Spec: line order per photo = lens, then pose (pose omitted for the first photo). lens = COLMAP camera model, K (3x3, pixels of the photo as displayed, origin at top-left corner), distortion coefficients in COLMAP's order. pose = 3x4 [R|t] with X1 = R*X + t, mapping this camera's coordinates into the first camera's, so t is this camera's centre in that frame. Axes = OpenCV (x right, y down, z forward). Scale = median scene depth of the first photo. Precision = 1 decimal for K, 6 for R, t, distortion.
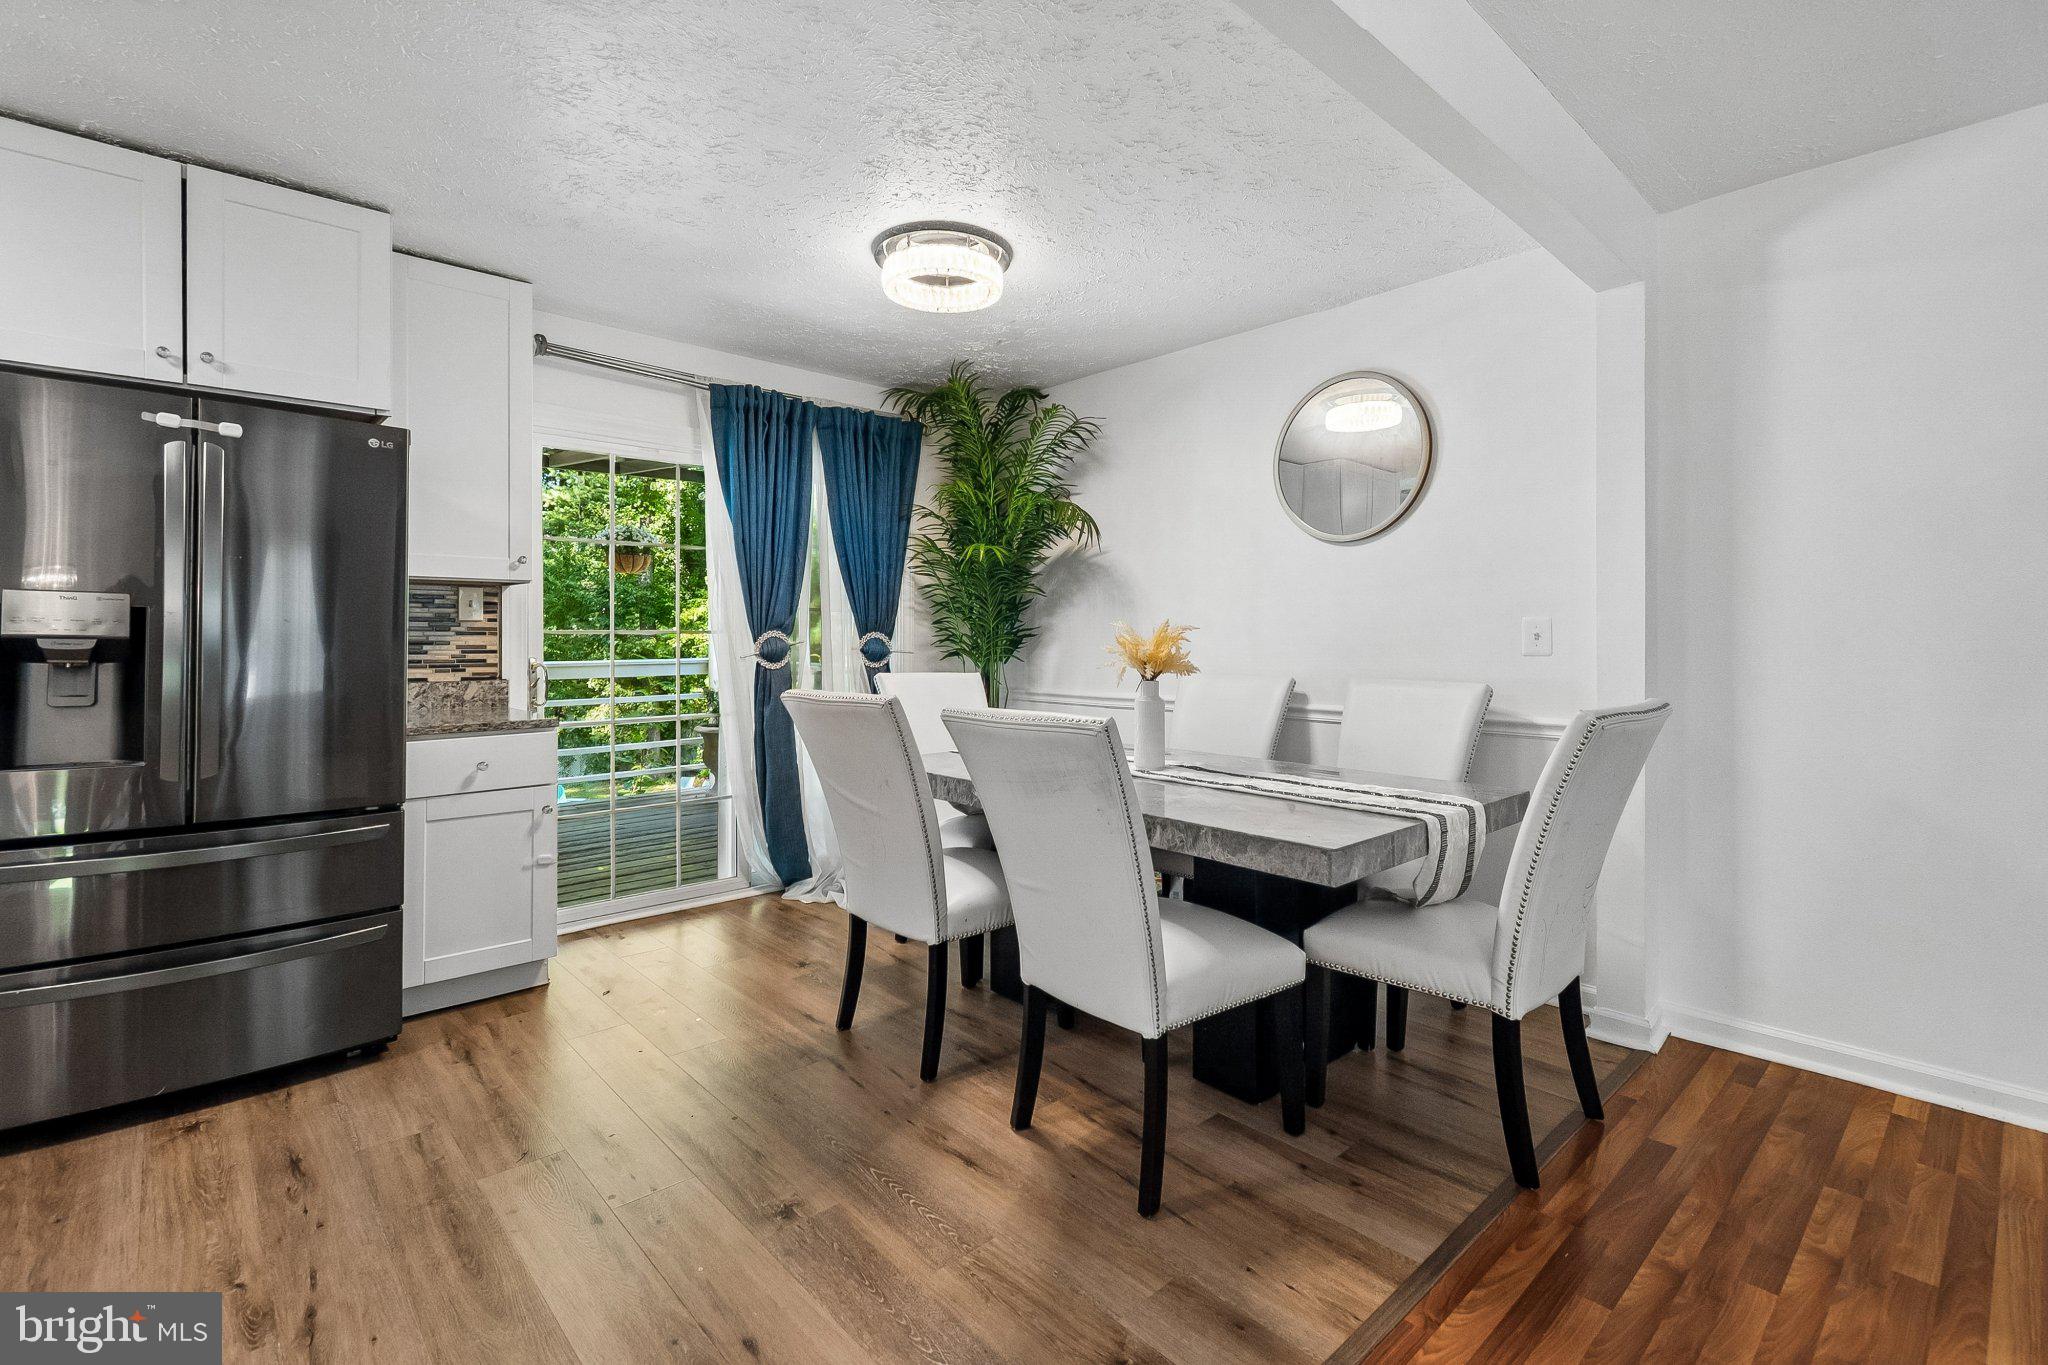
lens RADIAL K [[924.7, 0, 1022.1], [0, 924.7, 638.1], [0, 0, 1]] dist [0.024194, -0.013231]
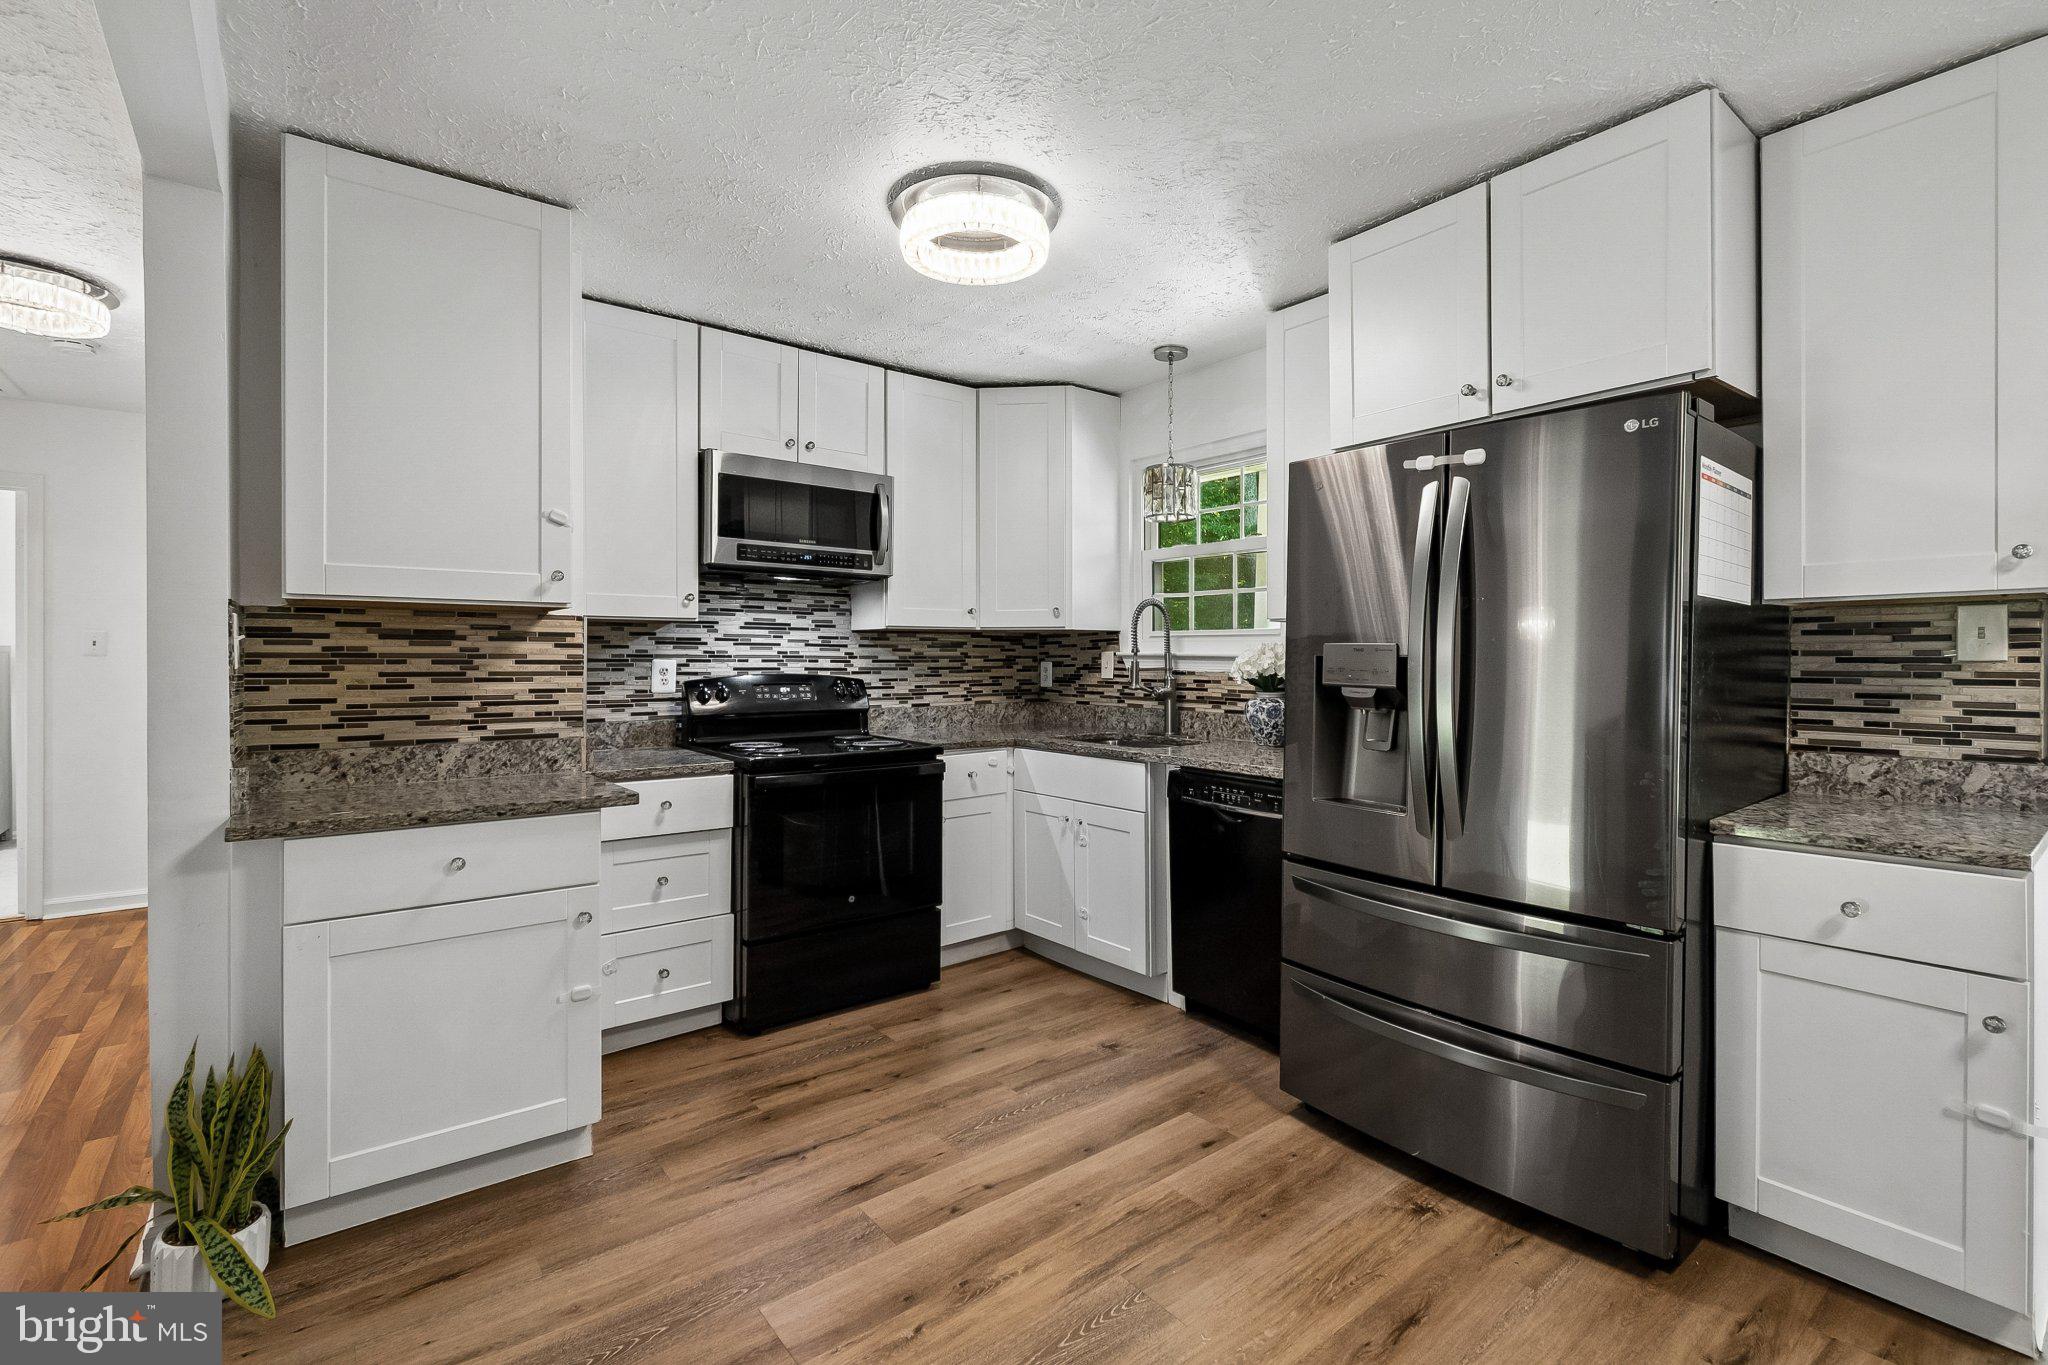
lens RADIAL K [[909.5, 0, 1027.2], [0, 909.5, 663.5], [0, 0, 1]] dist [0.010052, -0.007654]
pose [[-0.071405, 0.003167, -0.997442, 0.036247], [-0.000310, 0.999995, 0.003197, -0.018911], [0.997447, 0.000537, -0.071403, 0.431917]]
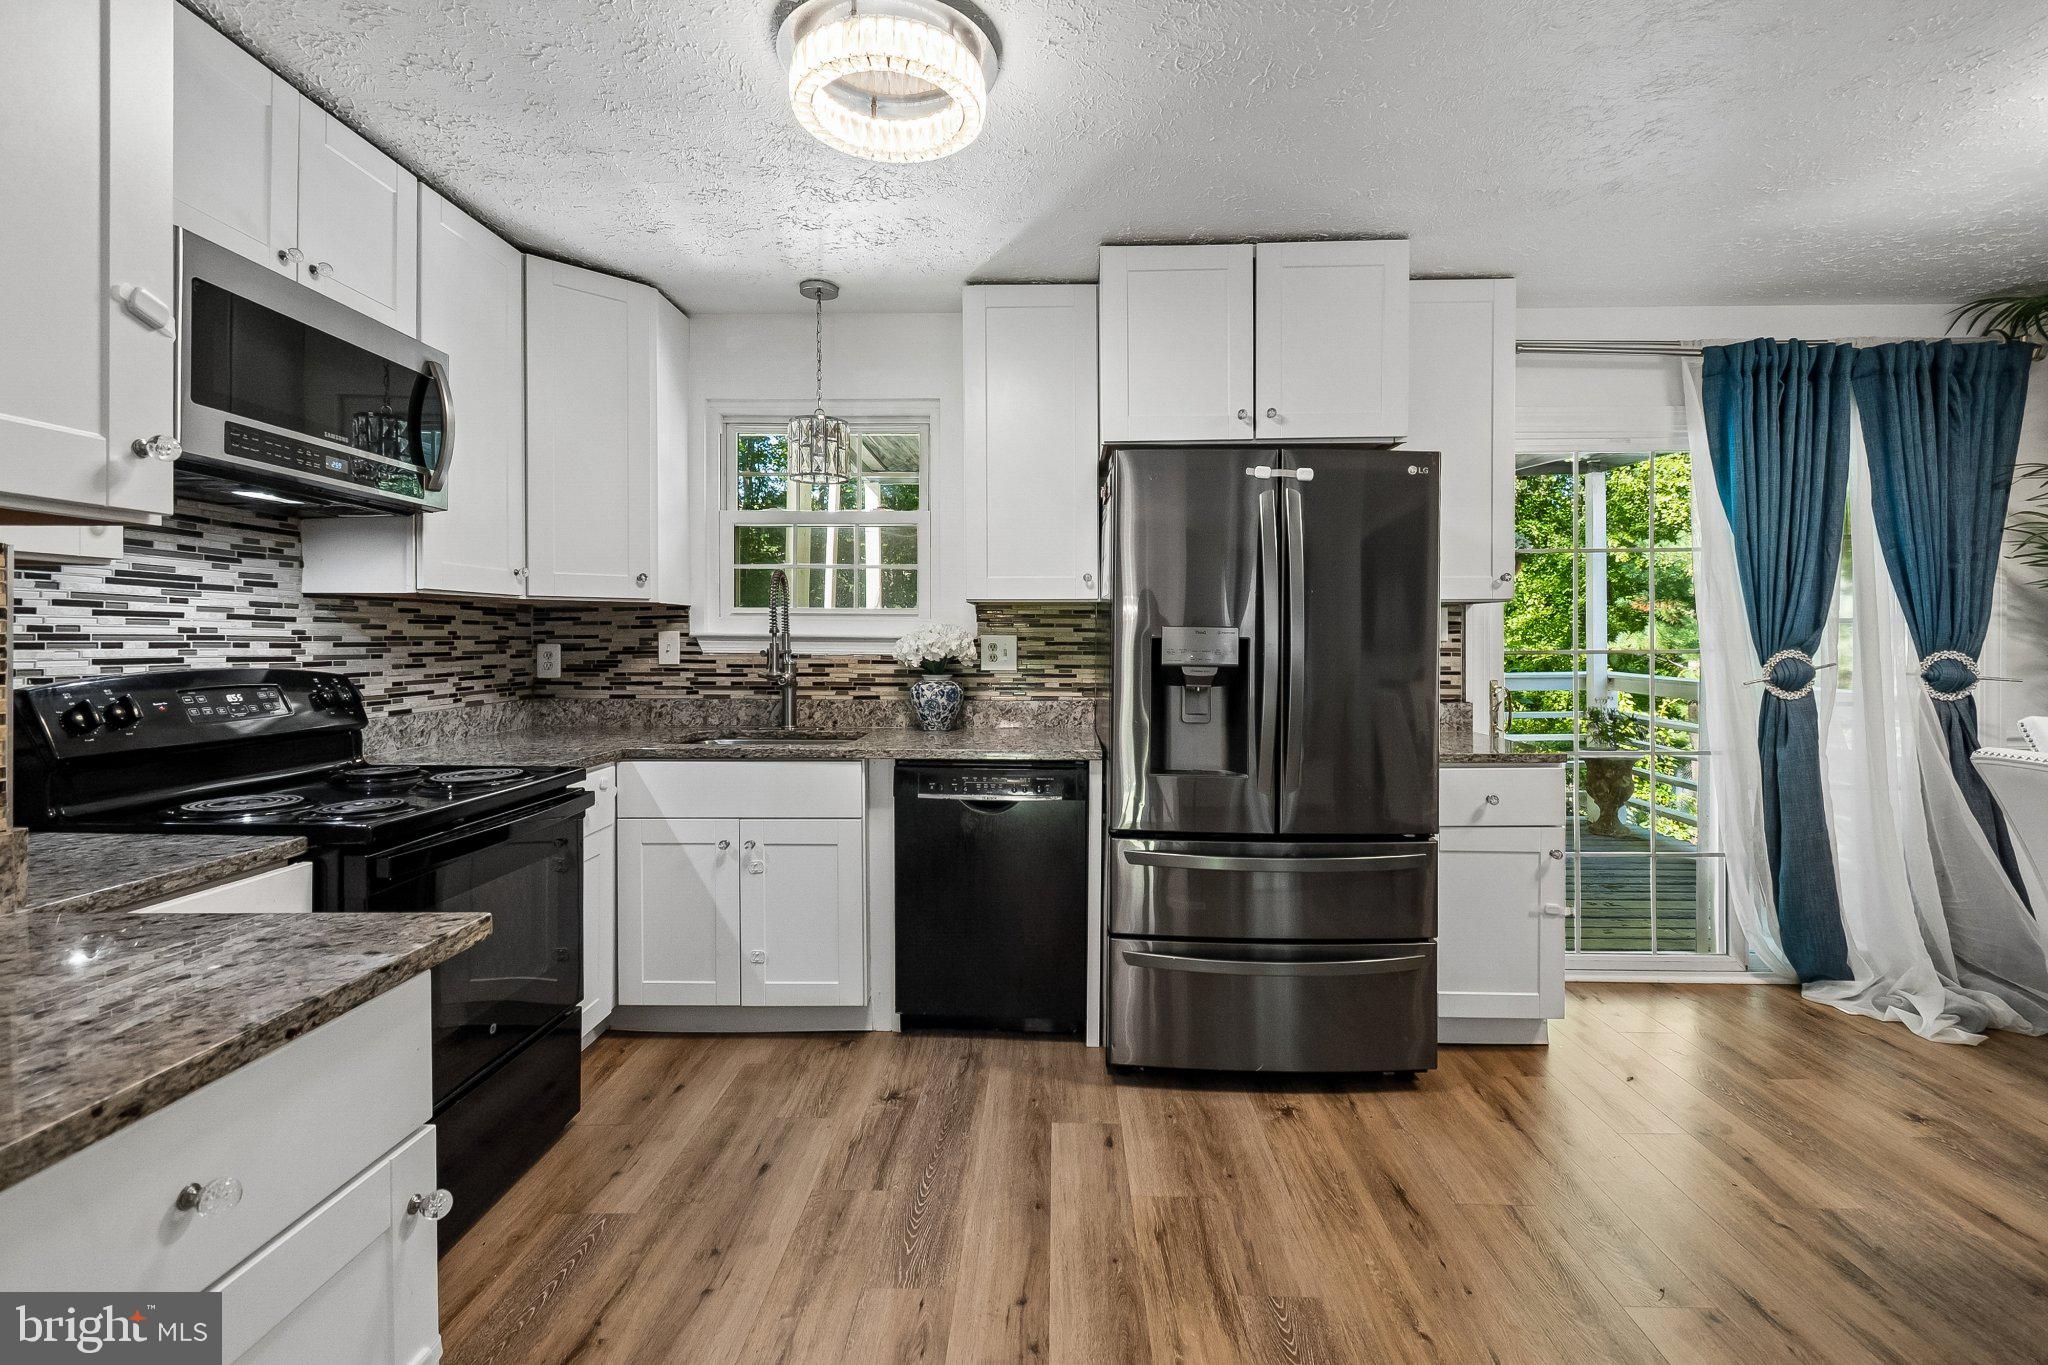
lens RADIAL K [[918.8, 0, 1031.5], [0, 918.8, 641.7], [0, 0, 1]] dist [0.003662, -0.000298]
pose [[0.718312, 0.000523, -0.695721, -0.225875], [0.001676, 0.999996, 0.002482, -0.021503], [0.695719, -0.002949, 0.718308, 0.007850]]
